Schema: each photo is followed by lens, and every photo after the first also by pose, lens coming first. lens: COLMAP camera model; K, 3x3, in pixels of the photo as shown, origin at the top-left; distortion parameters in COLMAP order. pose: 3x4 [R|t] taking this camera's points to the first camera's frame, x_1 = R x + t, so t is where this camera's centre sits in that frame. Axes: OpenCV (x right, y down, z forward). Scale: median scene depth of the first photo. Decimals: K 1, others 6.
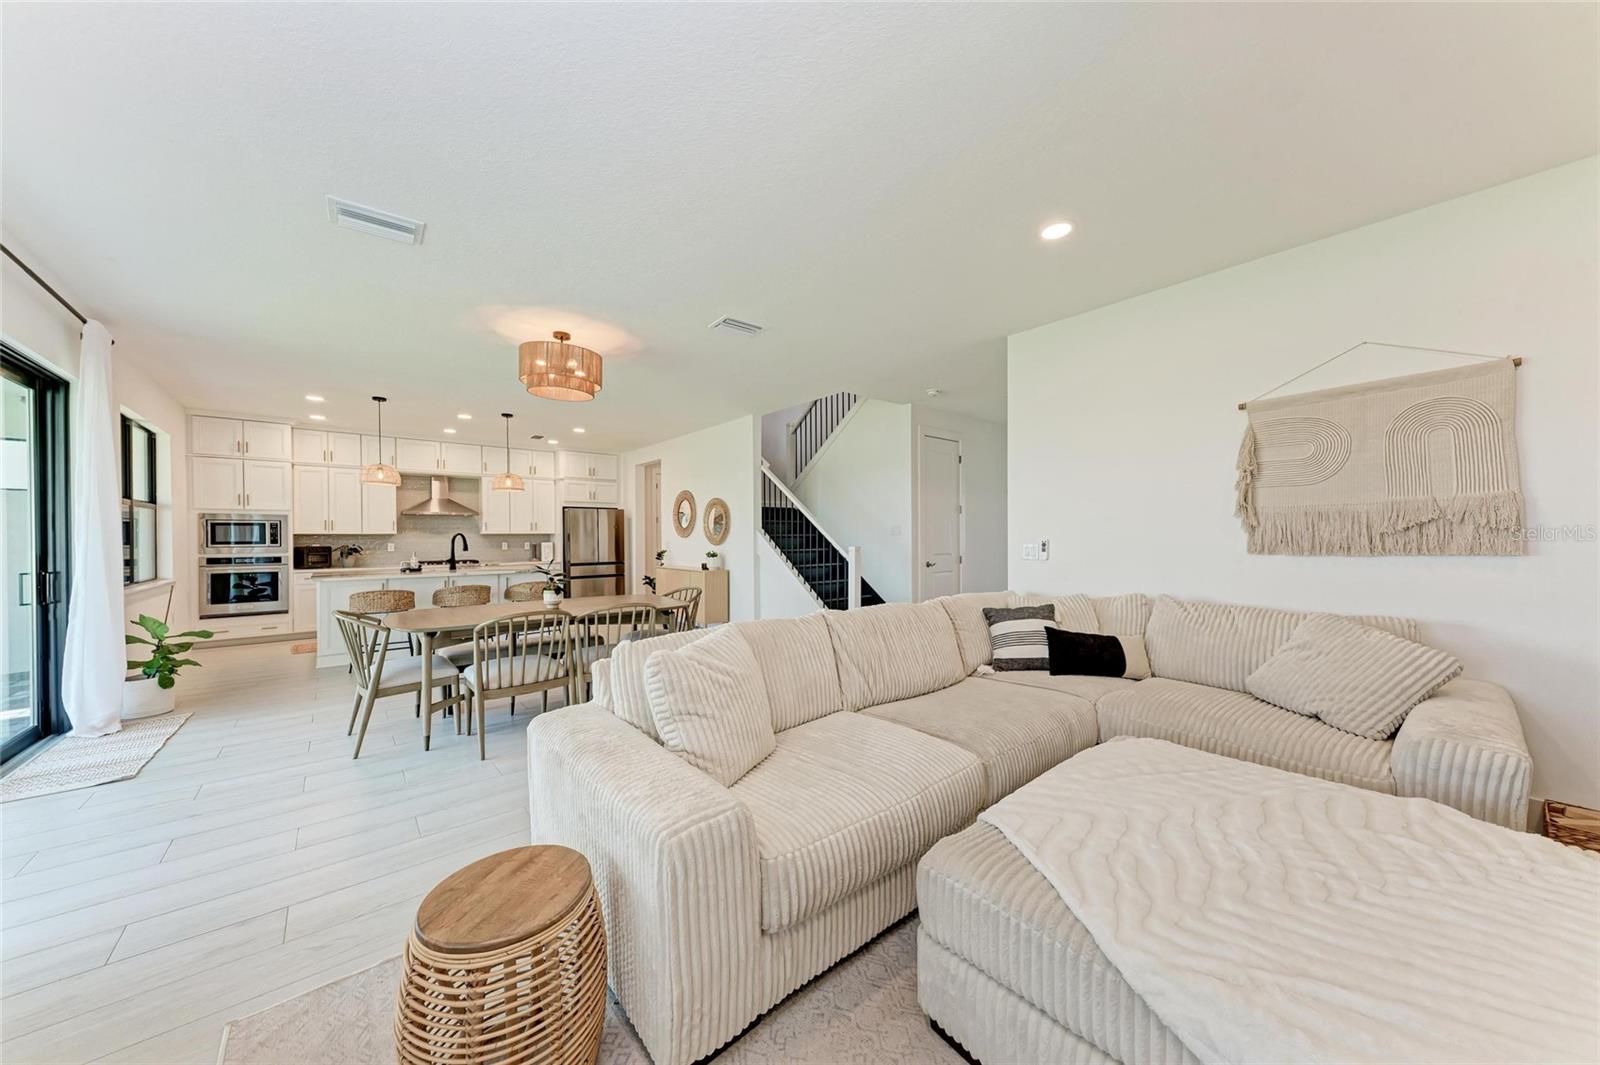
lens RADIAL K [[547.6, 0, 814.7], [0, 547.6, 545.6], [0, 0, 1]] dist [0.016505, -0.001645]
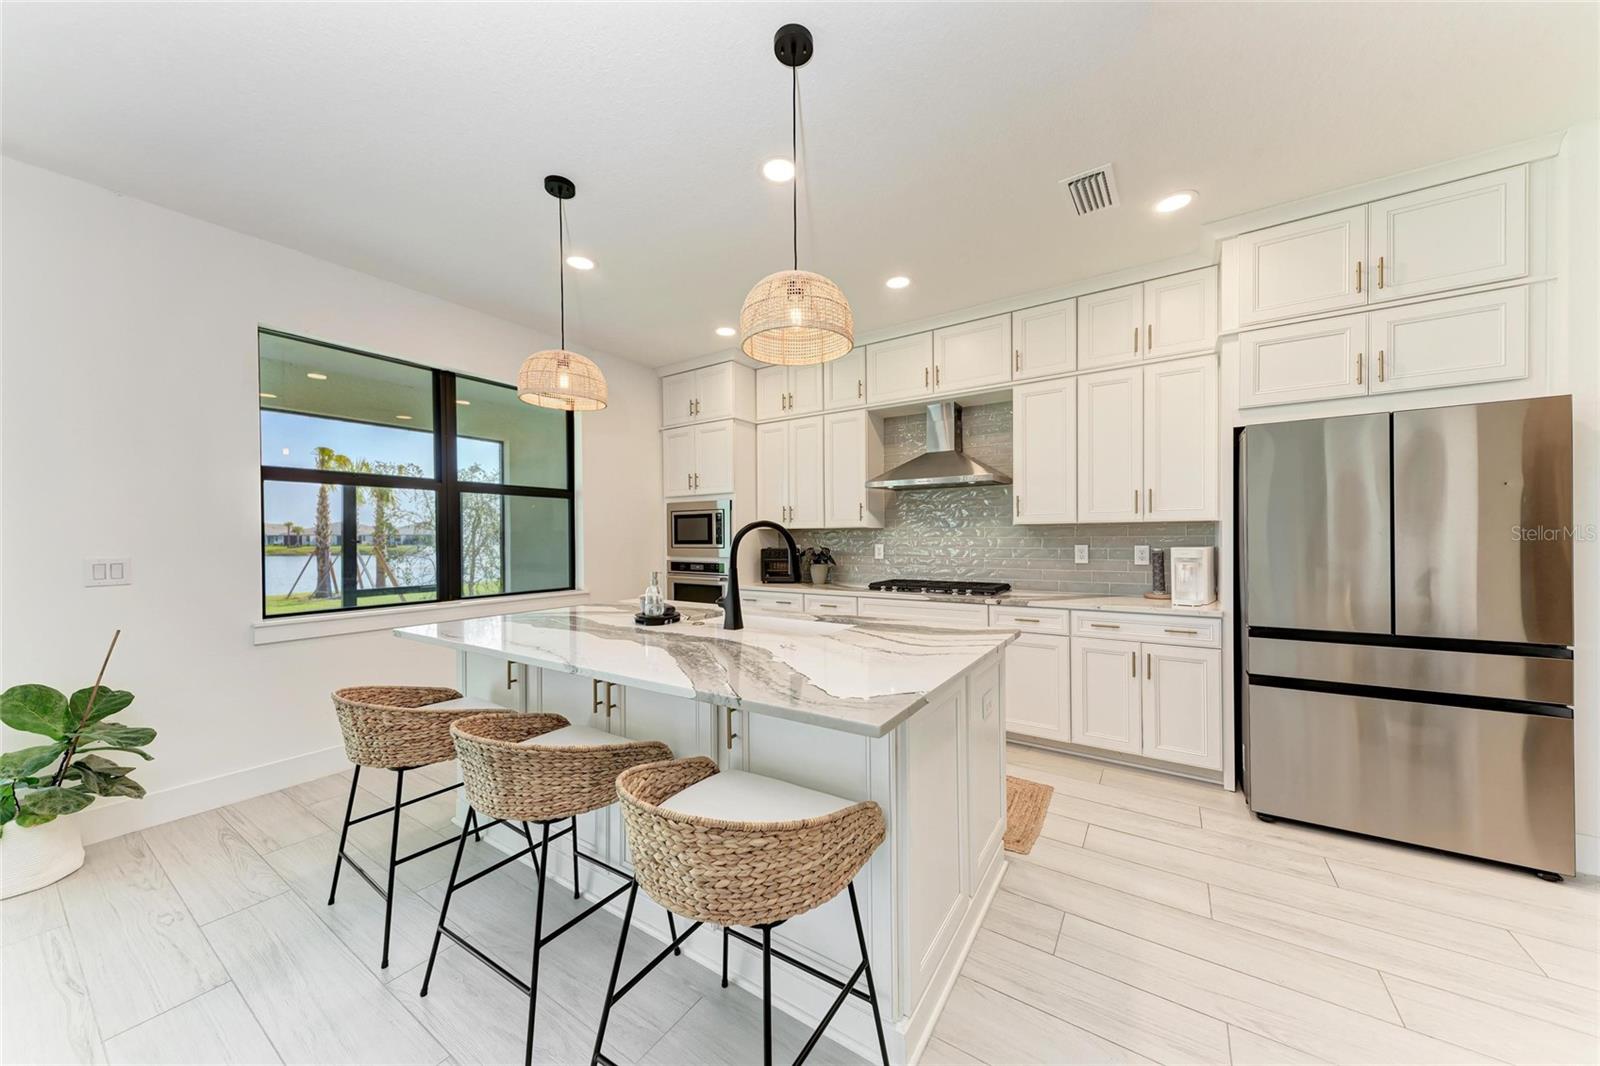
lens RADIAL K [[547.6, 0, 804.9], [0, 547.6, 538.8], [0, 0, 1]] dist [0.016505, -0.001645]
pose [[0.275242, 0.005235, -0.961361, -0.286317], [-0.012180, 0.999924, 0.001958, -0.010850], [0.961298, 0.011170, 0.275285, 0.853085]]
